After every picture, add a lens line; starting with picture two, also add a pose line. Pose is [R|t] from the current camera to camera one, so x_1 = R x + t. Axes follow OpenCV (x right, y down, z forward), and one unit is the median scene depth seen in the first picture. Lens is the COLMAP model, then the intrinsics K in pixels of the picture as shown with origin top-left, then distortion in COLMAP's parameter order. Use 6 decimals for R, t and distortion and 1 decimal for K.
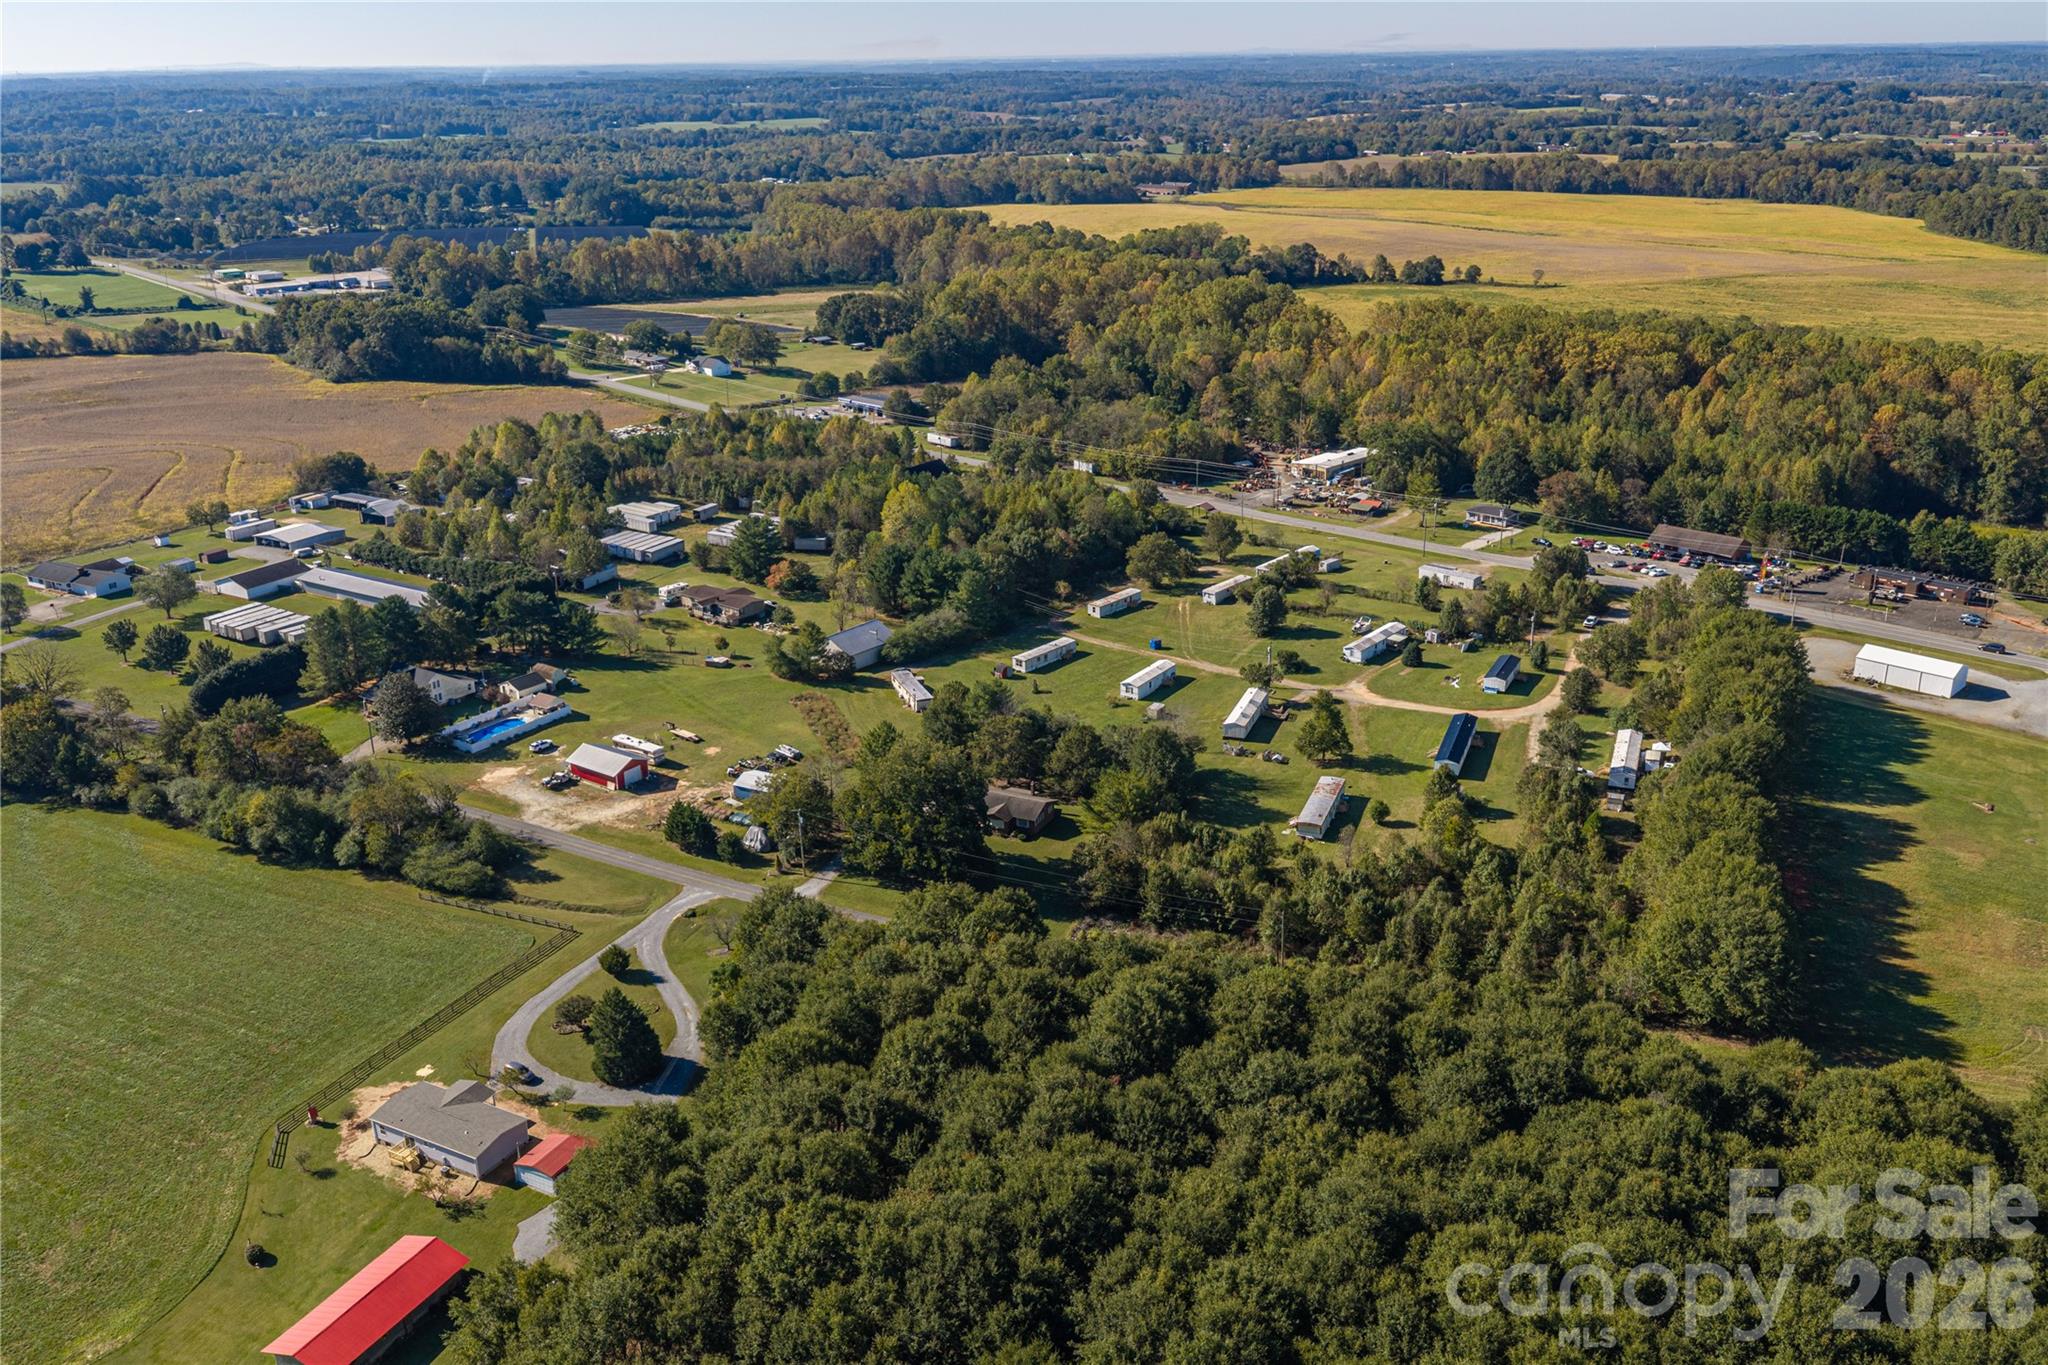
lens RADIAL K [[1683.9, 0, 1030.9], [0, 1683.9, 683.1], [0, 0, 1]] dist [0.022483, -0.027123]
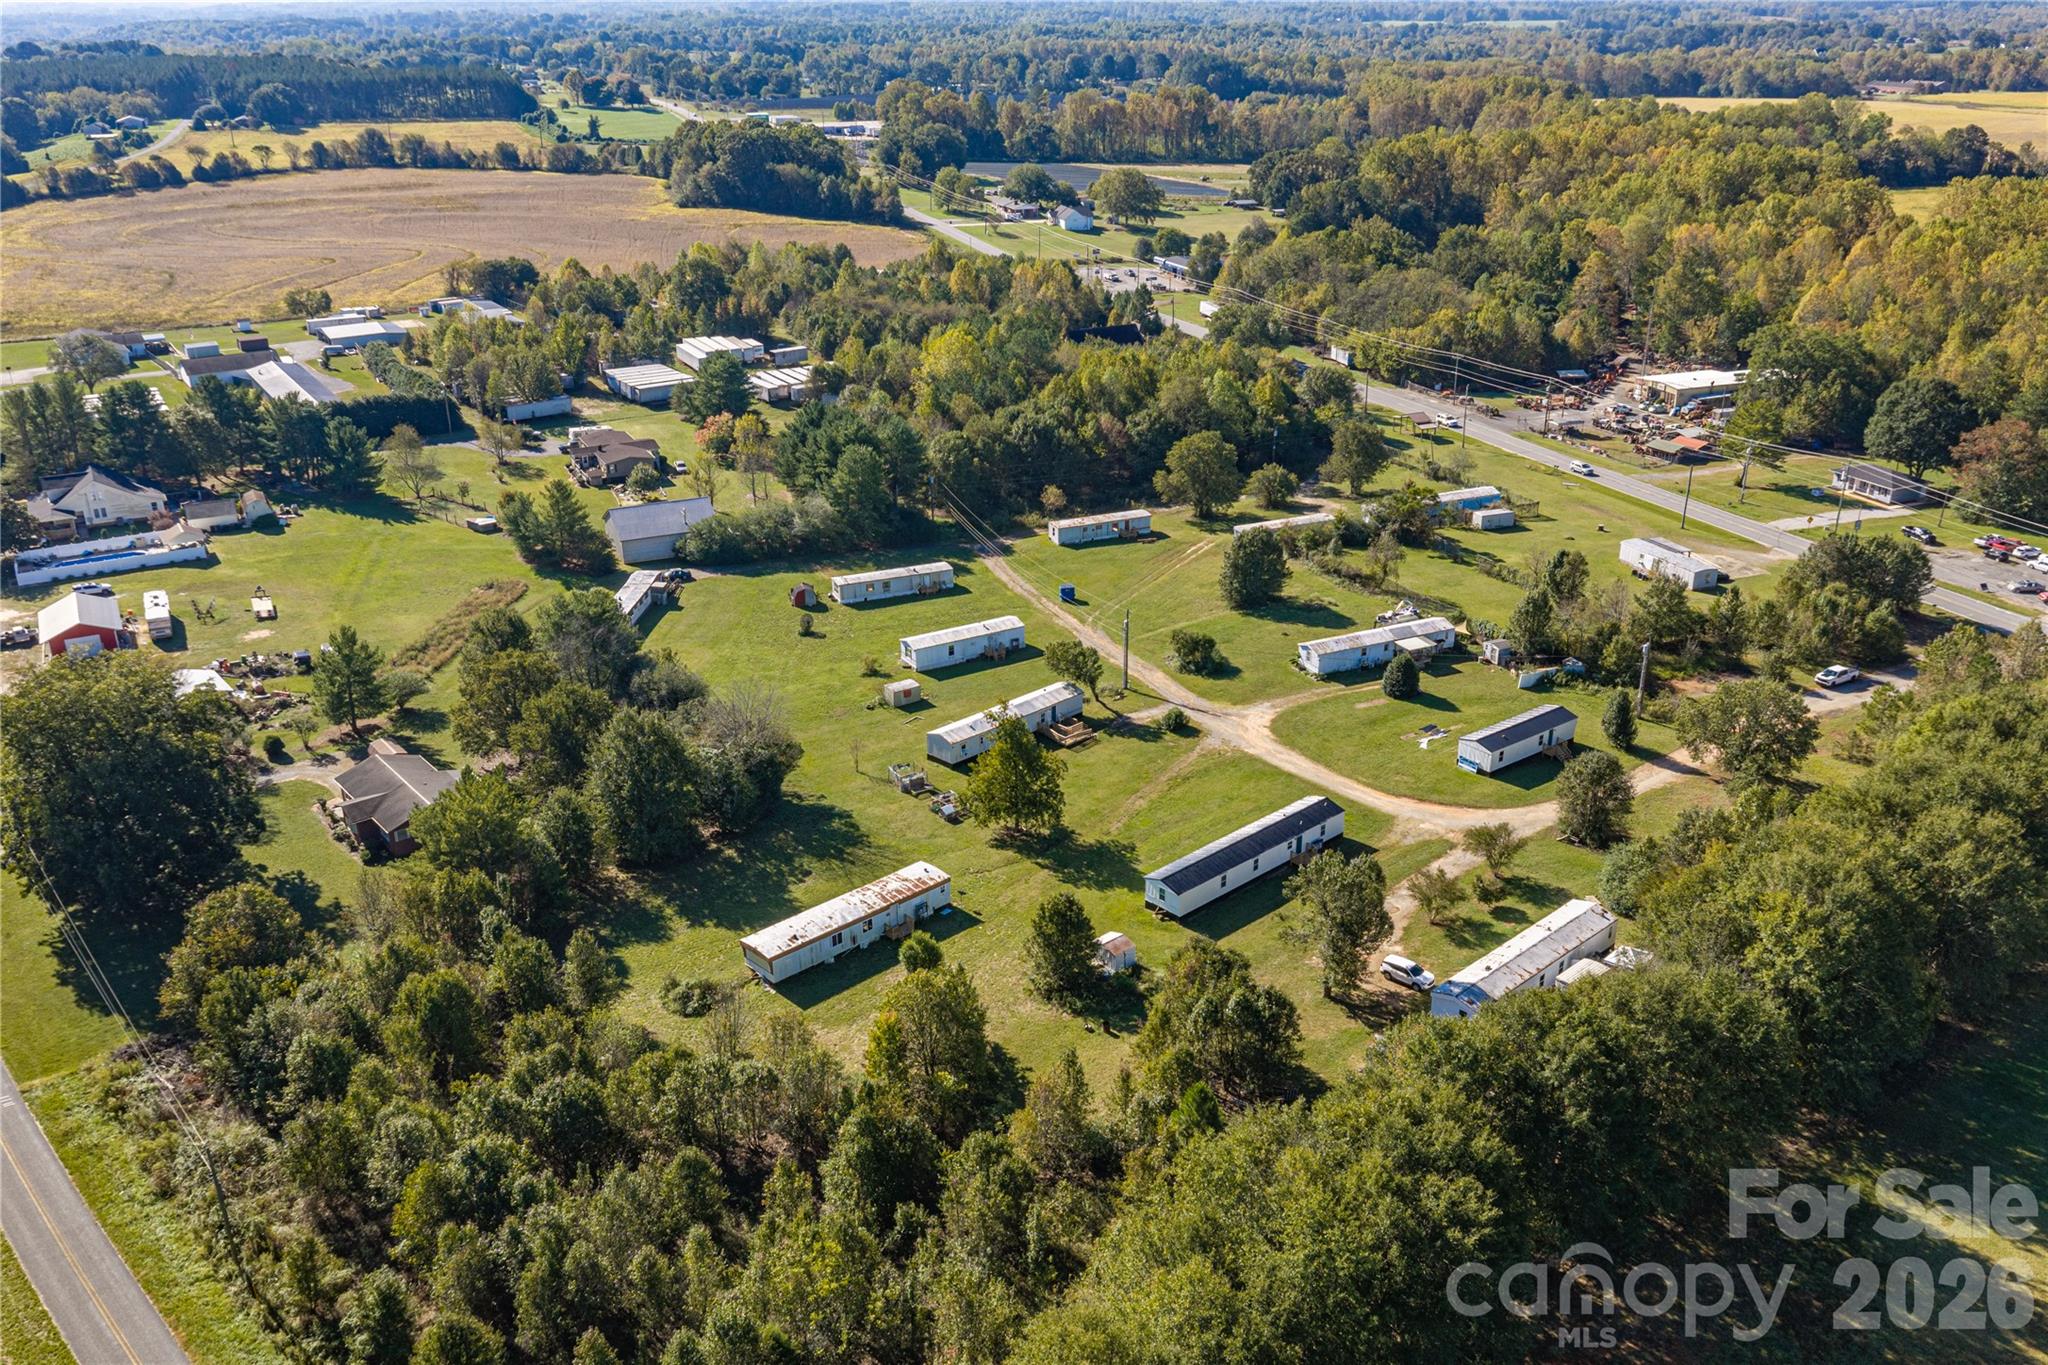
lens RADIAL K [[1683.9, 0, 1029.6], [0, 1683.9, 667.6], [0, 0, 1]] dist [0.022483, -0.027123]
pose [[0.901915, 0.169036, -0.397463, 0.197431], [-0.155840, 0.985606, 0.065537, -0.021677], [0.402820, 0.002832, 0.915275, 0.260643]]
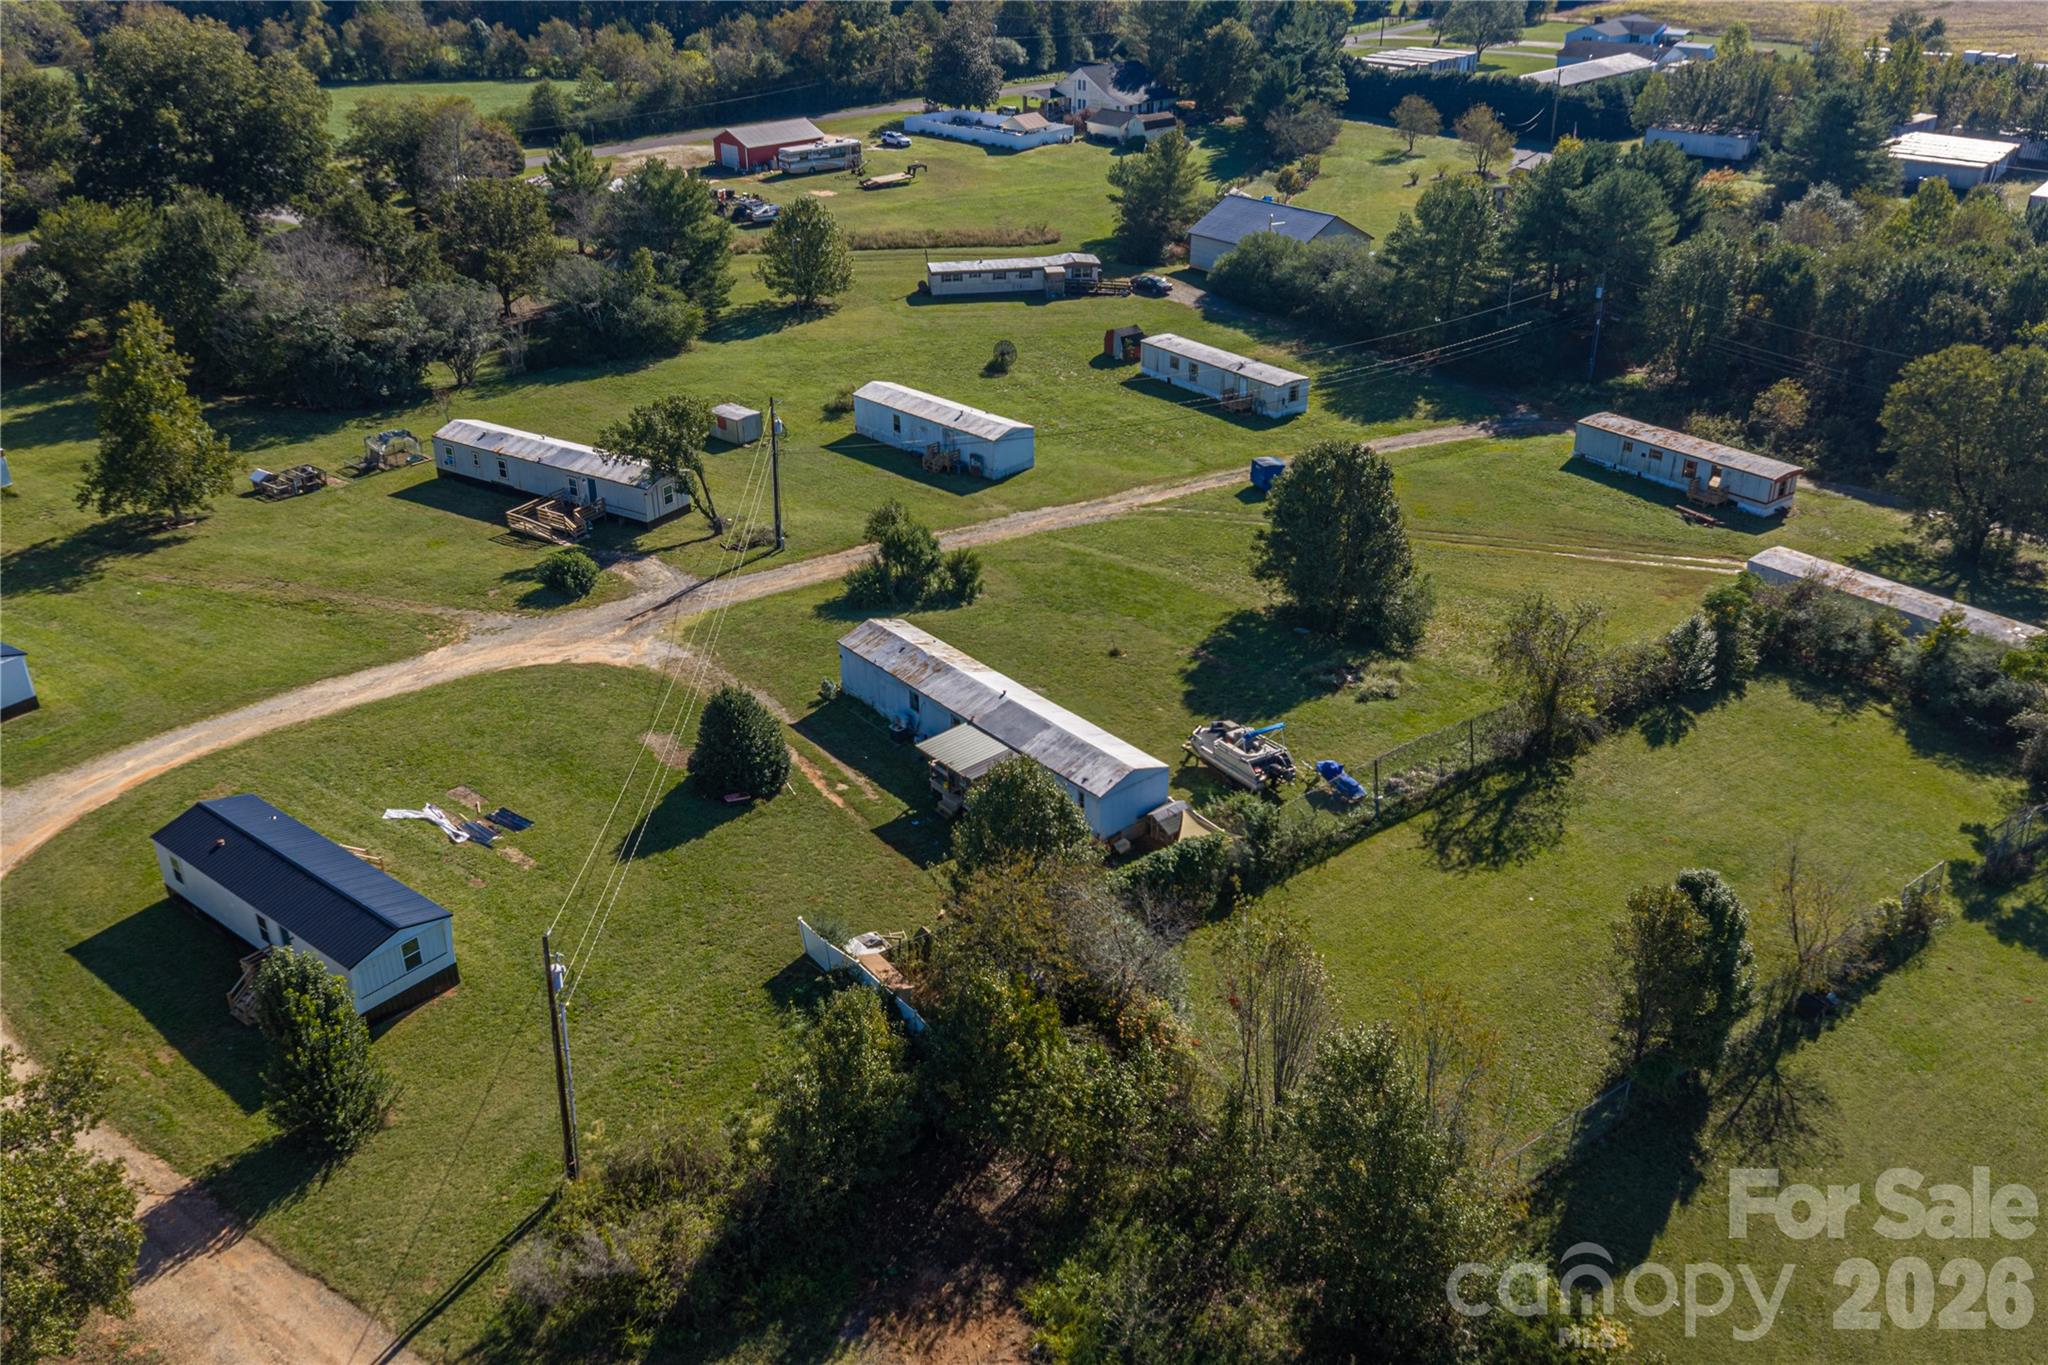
lens RADIAL K [[1683.9, 0, 1037.1], [0, 1683.9, 677.8], [0, 0, 1]] dist [0.022483, -0.027123]
pose [[-0.192654, 0.456826, -0.868444, 0.238995], [-0.339387, 0.799382, 0.495787, -0.085998], [0.920707, 0.390254, 0.001036, 0.607177]]
